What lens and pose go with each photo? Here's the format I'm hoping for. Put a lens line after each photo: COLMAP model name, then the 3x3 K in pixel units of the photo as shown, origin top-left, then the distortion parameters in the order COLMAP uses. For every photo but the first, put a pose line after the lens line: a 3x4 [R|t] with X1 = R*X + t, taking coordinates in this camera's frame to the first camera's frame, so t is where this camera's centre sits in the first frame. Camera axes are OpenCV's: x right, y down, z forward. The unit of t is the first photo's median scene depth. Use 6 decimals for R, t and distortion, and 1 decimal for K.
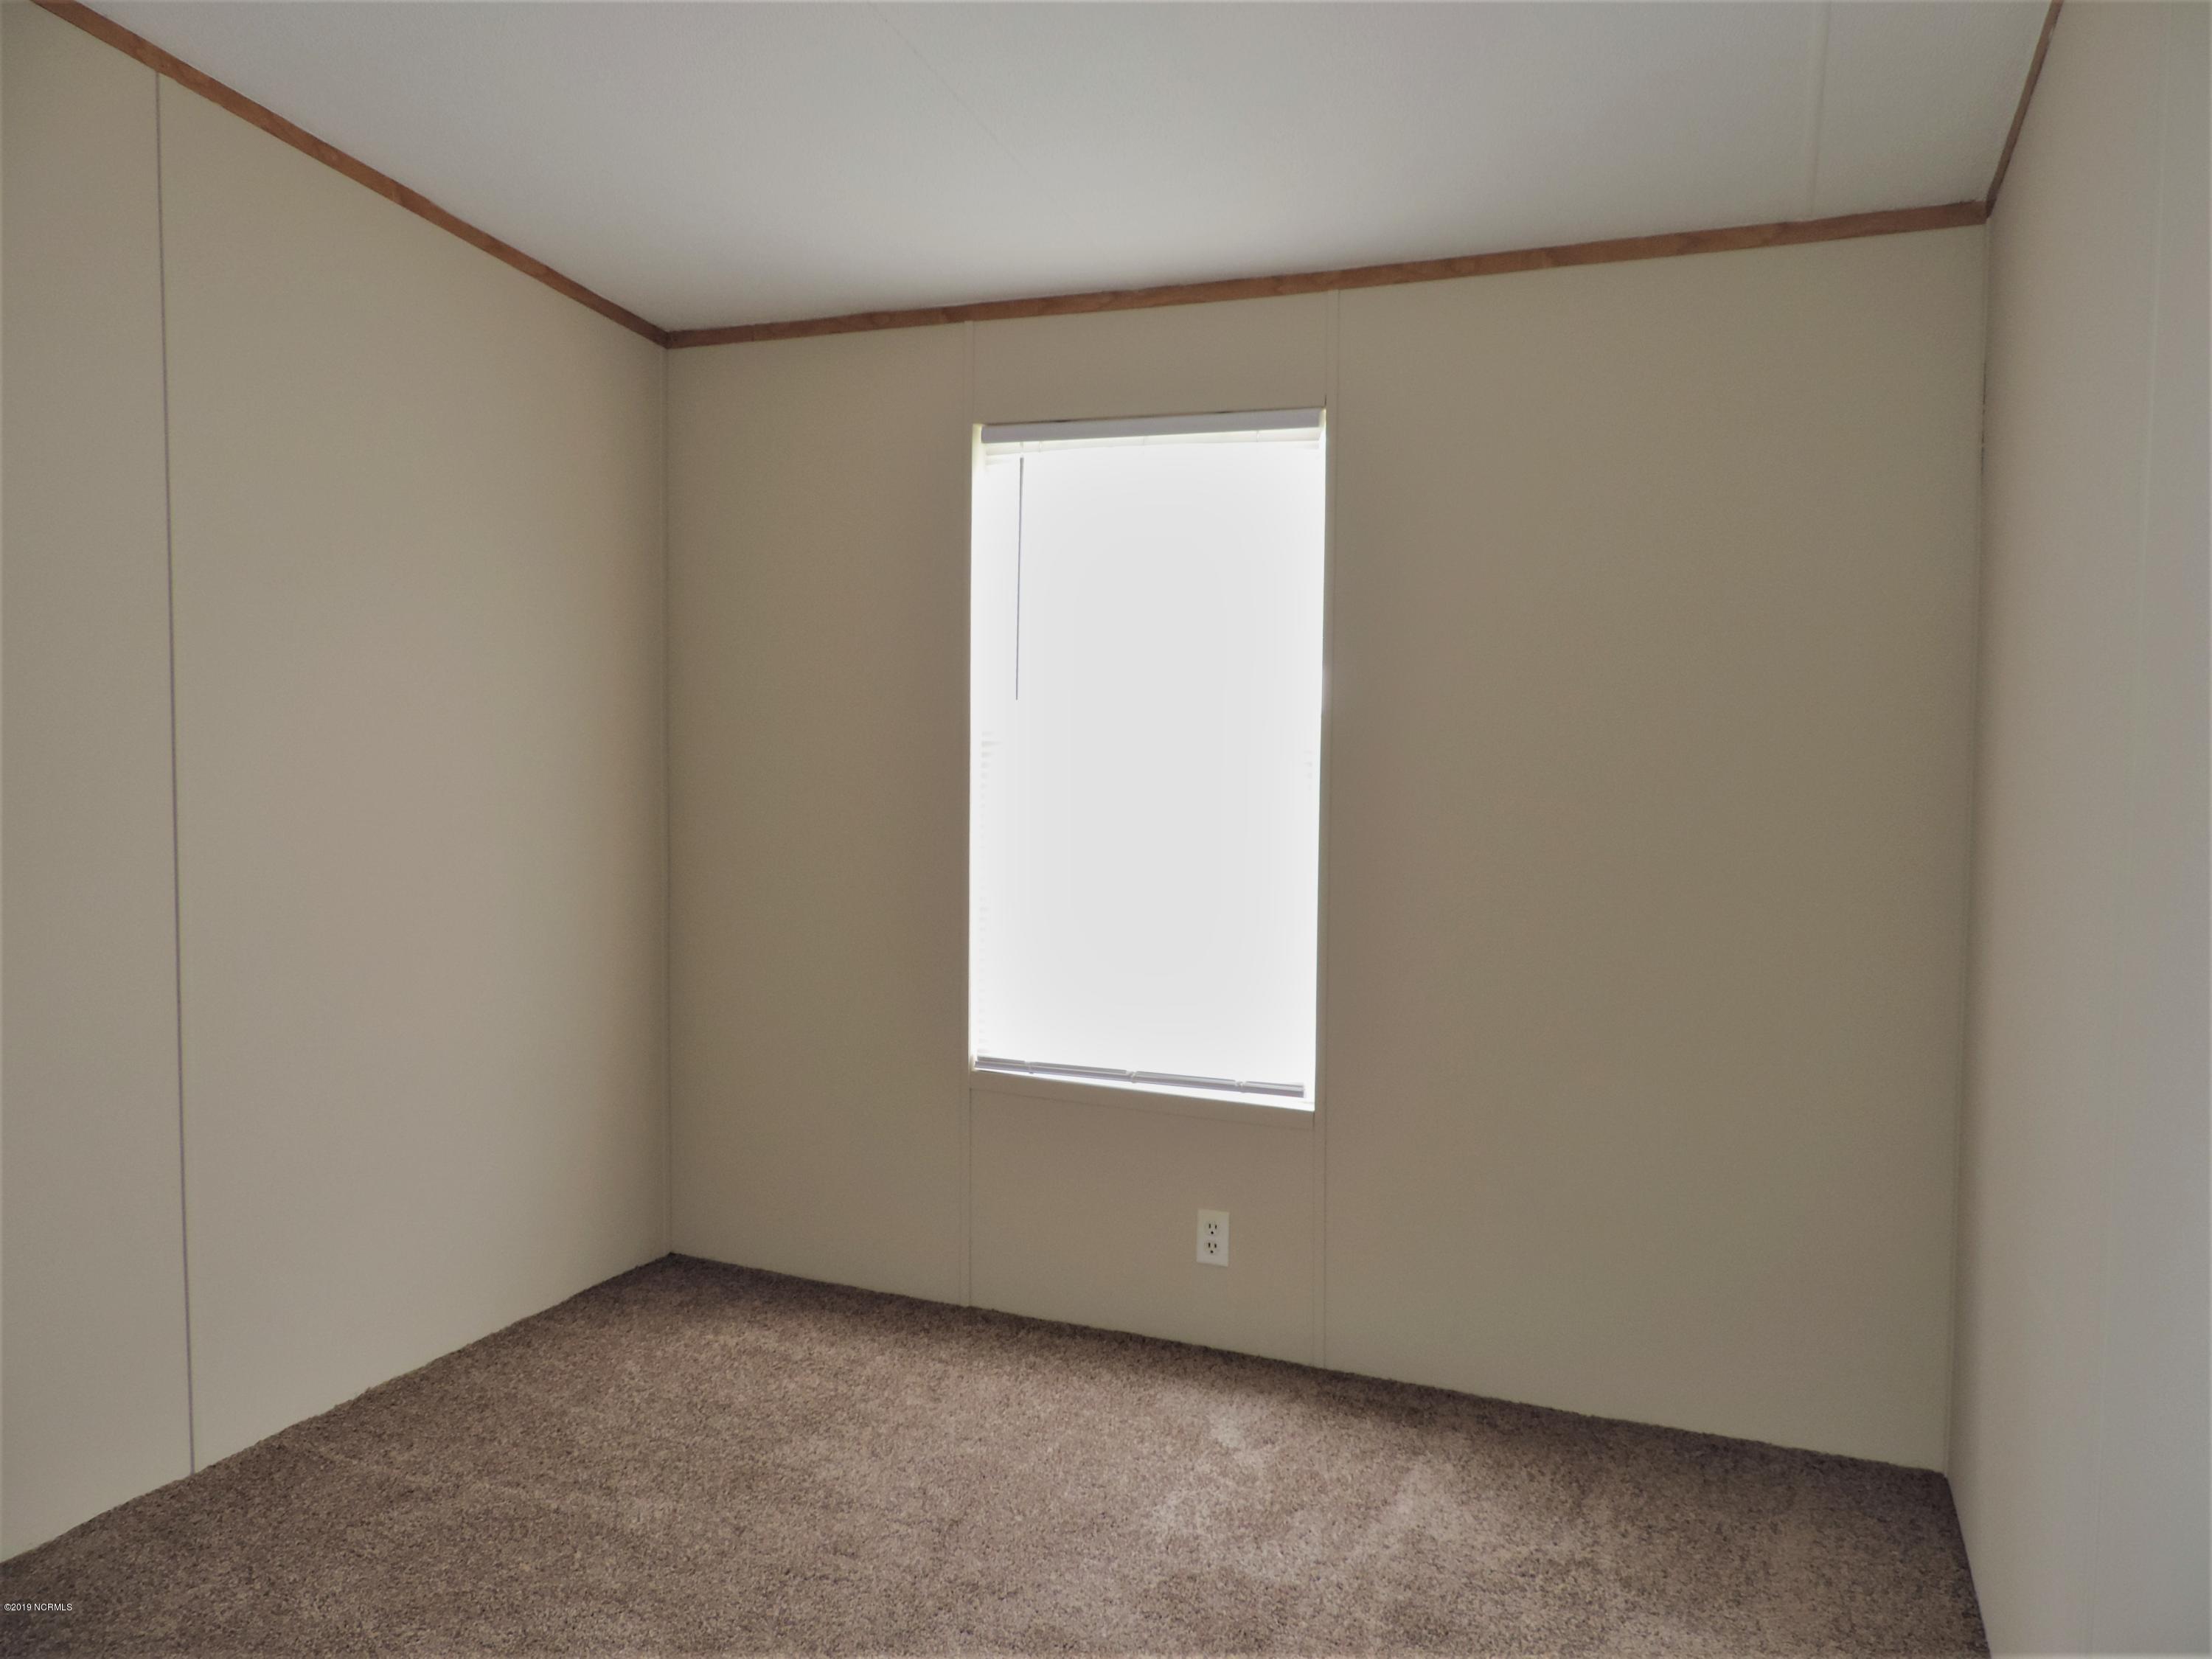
lens RADIAL K [[1541.5, 0, 1106.0], [0, 1541.5, 829.5], [0, 0, 1]] dist [-0.064253, -0.000330]
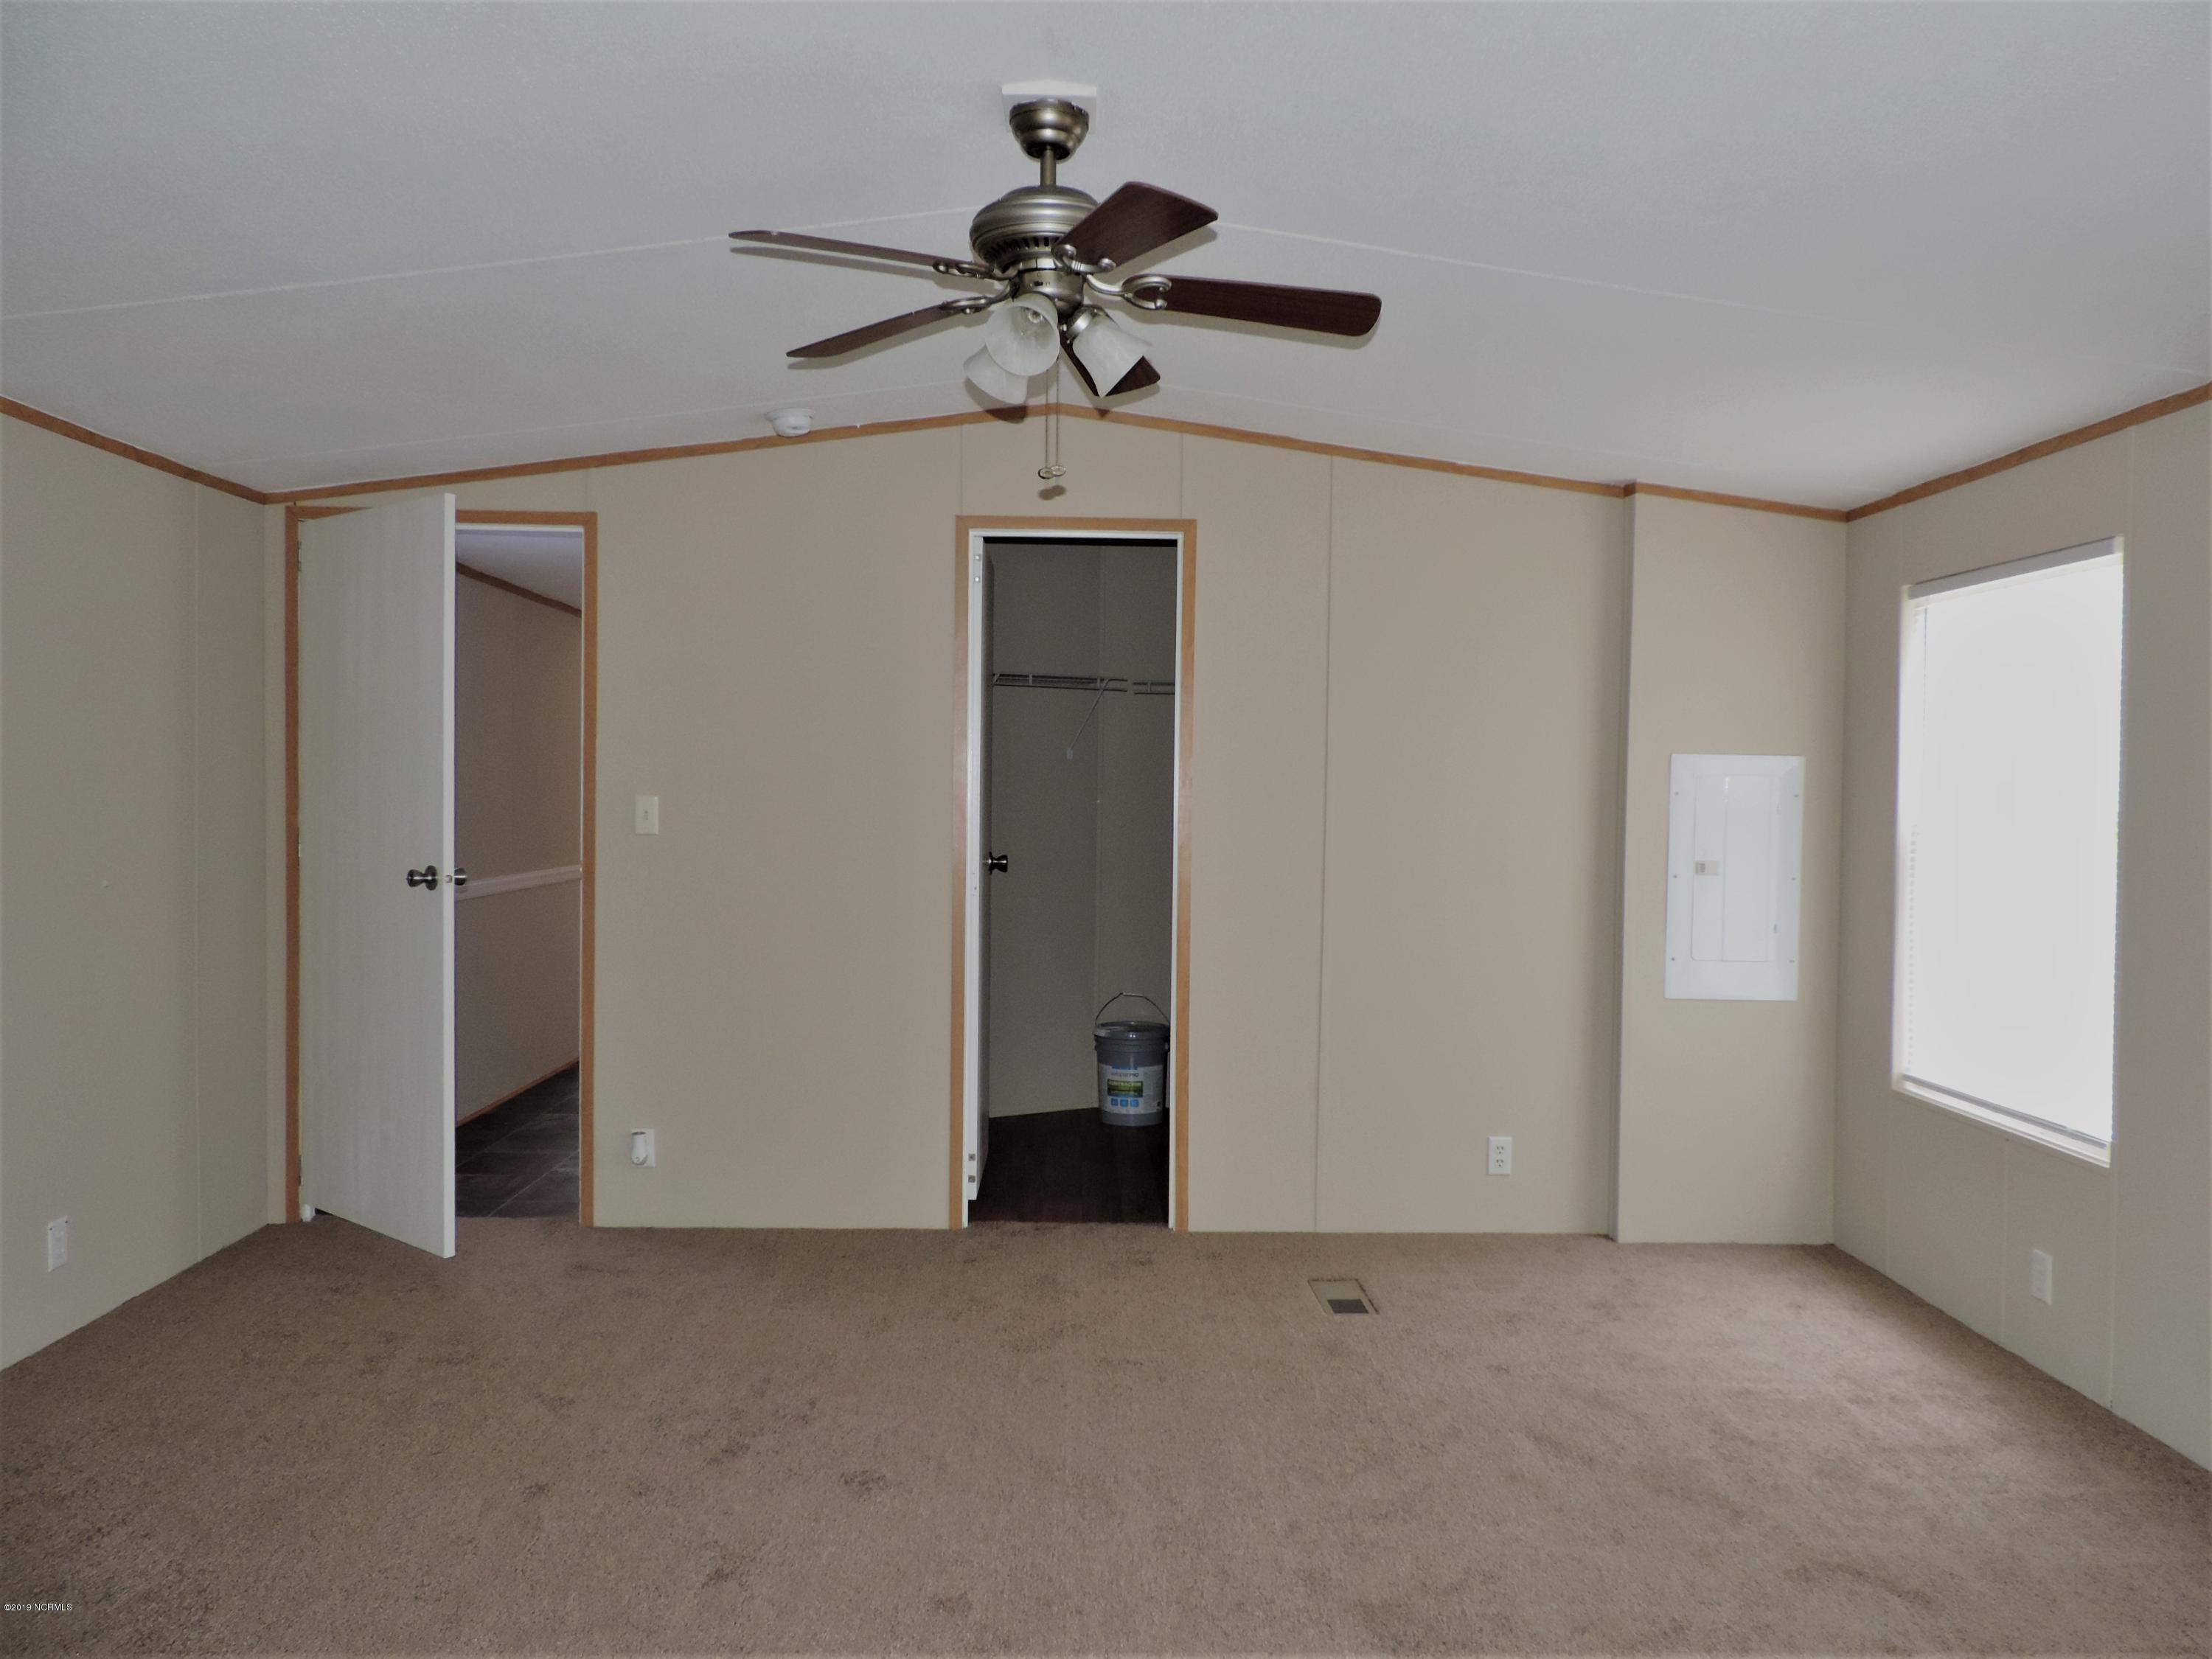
lens RADIAL K [[1541.5, 0, 1106.0], [0, 1541.5, 829.5], [0, 0, 1]] dist [-0.064253, -0.000330]
pose [[0.380222, -0.020381, -0.924671, 0.861232], [0.002326, 0.999775, -0.021079, -0.039383], [0.924892, 0.005864, 0.380184, -0.094196]]
